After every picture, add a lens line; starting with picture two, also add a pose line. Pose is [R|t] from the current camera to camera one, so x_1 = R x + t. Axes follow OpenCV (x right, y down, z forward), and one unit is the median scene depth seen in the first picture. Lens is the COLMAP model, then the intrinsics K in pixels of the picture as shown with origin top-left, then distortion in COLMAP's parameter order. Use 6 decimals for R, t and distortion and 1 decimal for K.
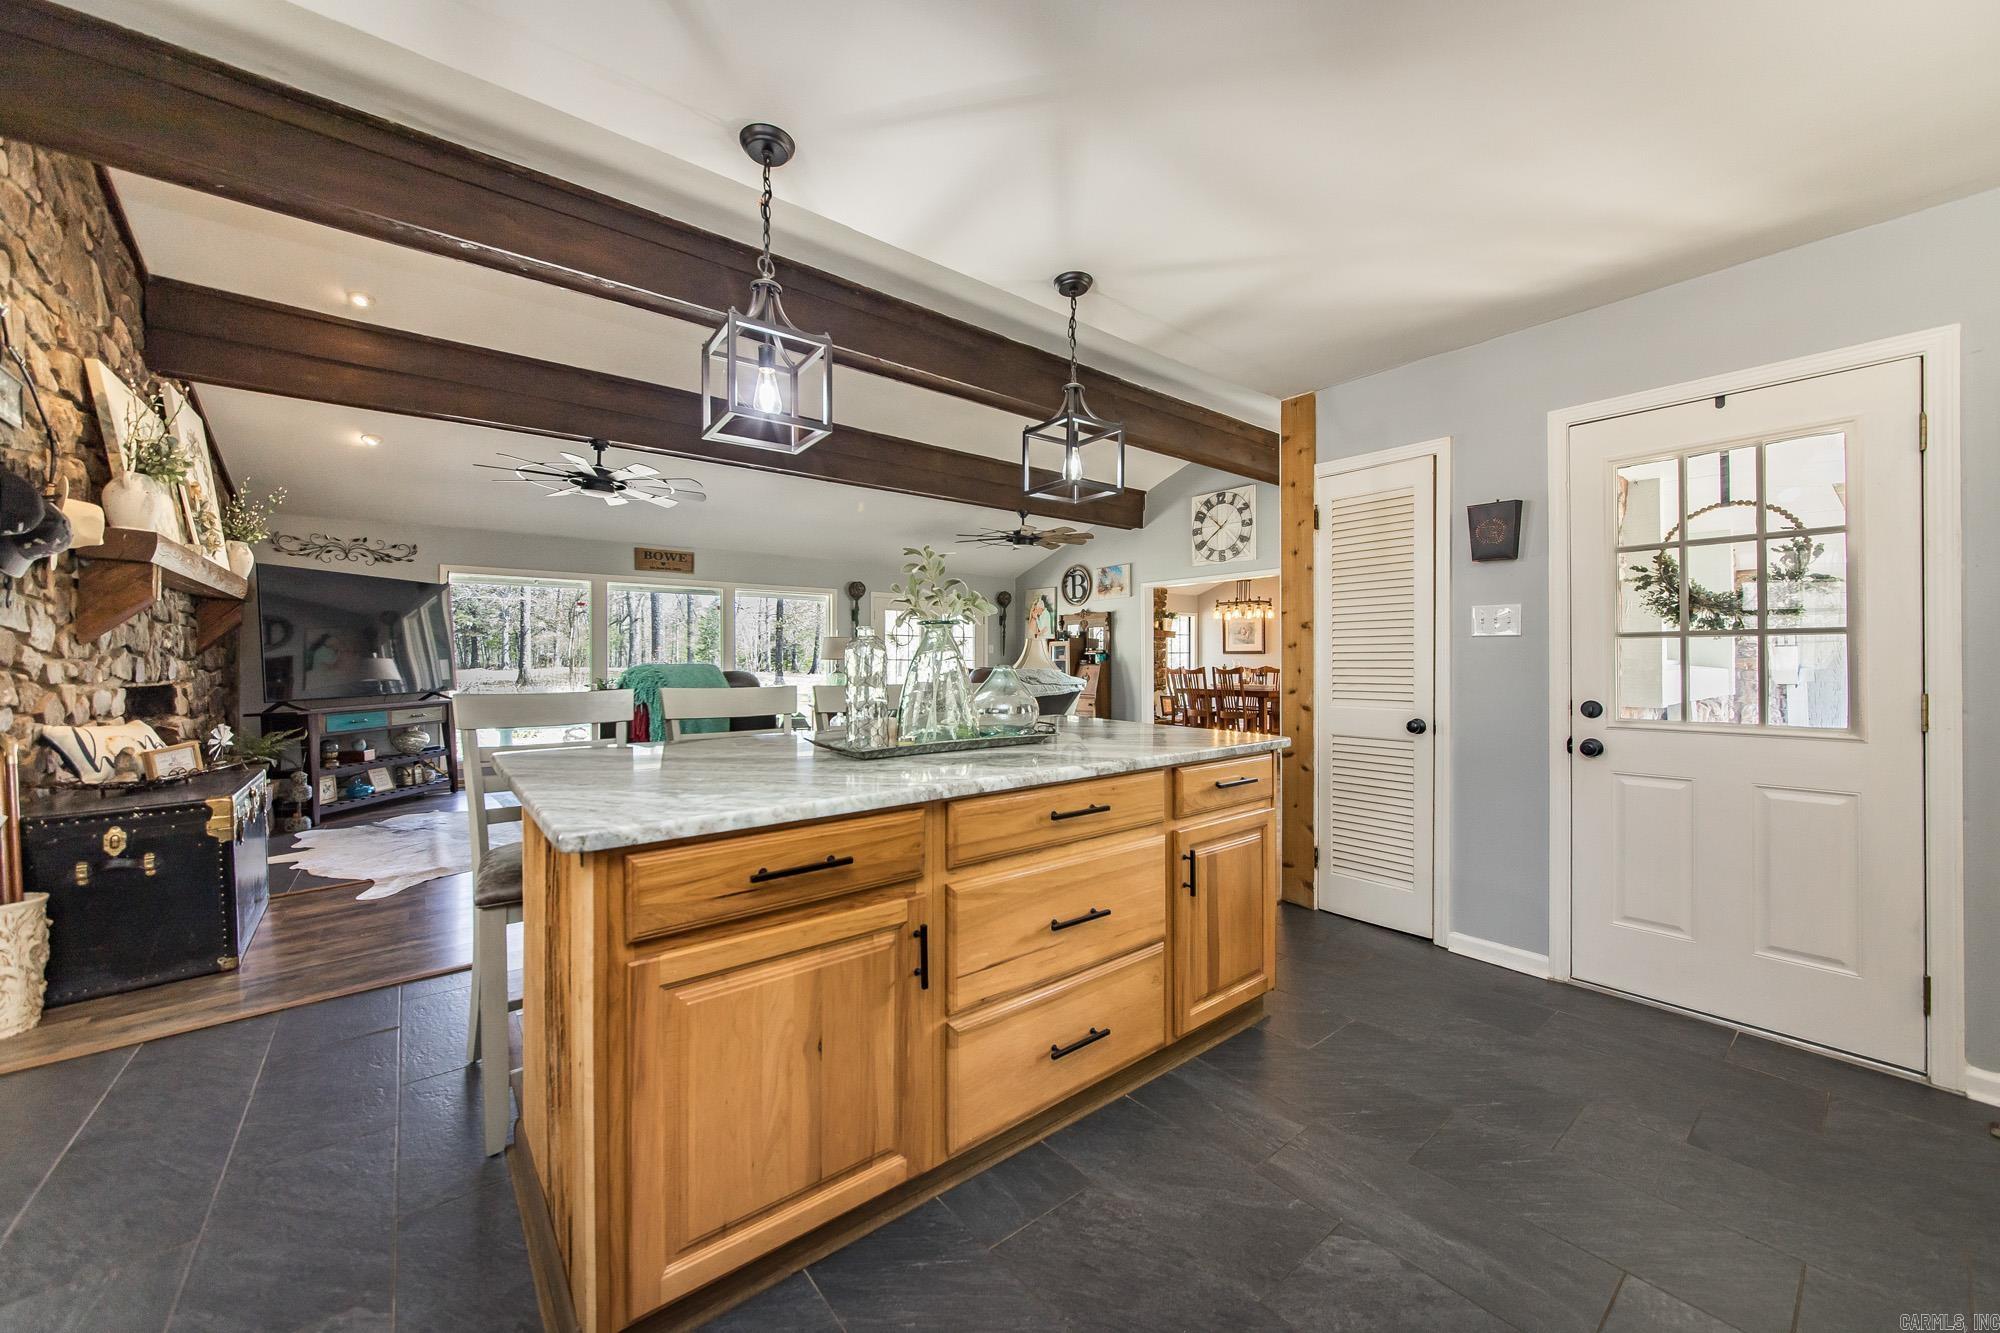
lens RADIAL K [[719.0, 0, 987.2], [0, 719.0, 663.5], [0, 0, 1]] dist [-0.000778, 0.000503]
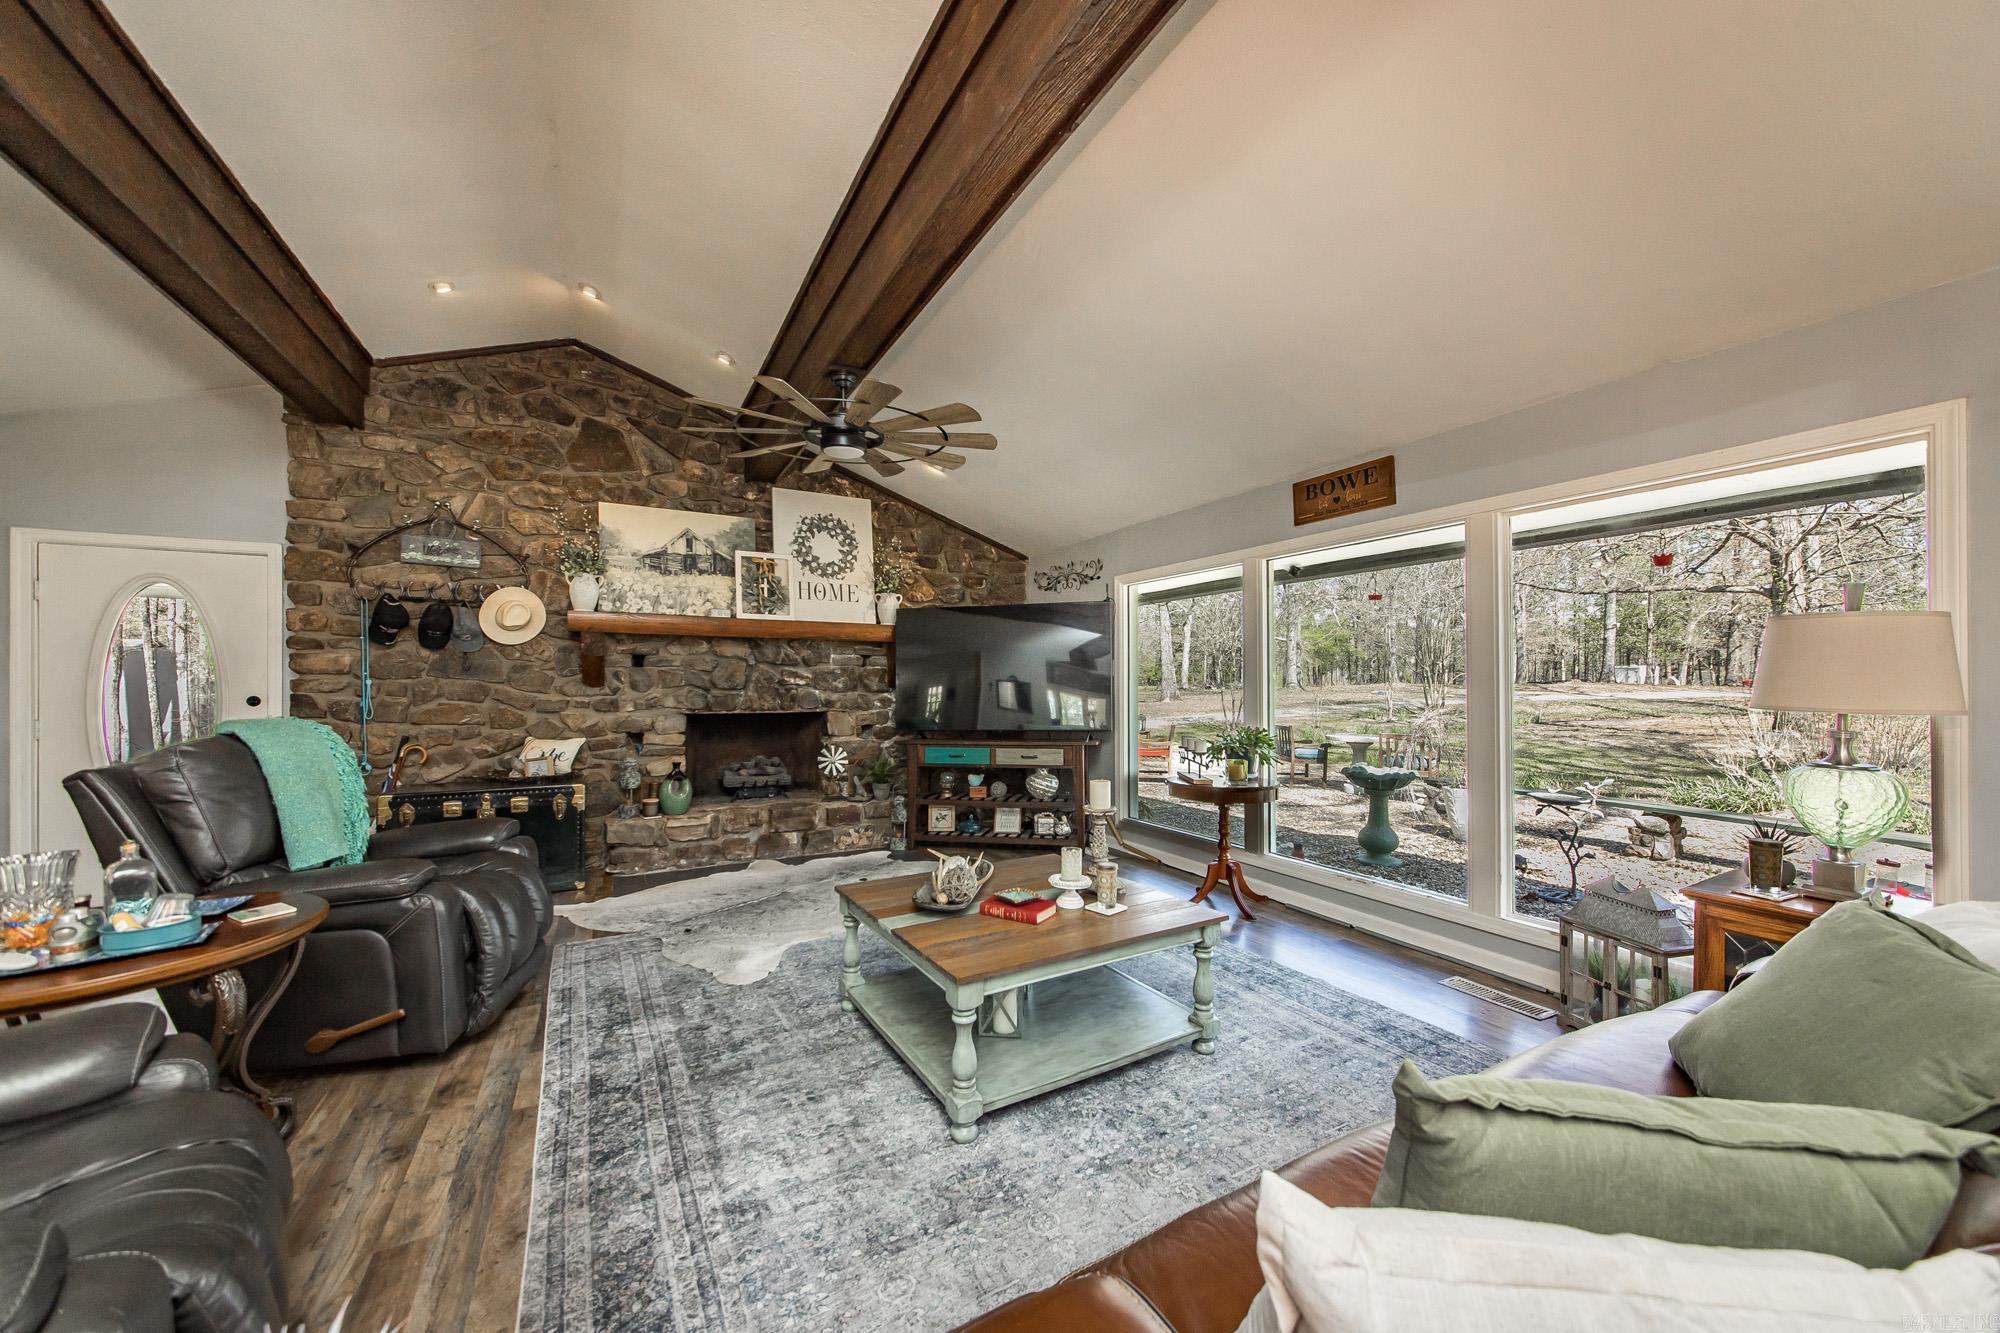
lens RADIAL K [[719.0, 0, 1014.3], [0, 719.0, 679.4], [0, 0, 1]] dist [-0.000778, 0.000503]
pose [[-0.149595, 0.002596, -0.988744, 0.060897], [0.001774, 0.999996, 0.002357, -0.018260], [0.988746, -0.001402, -0.149599, 0.824160]]
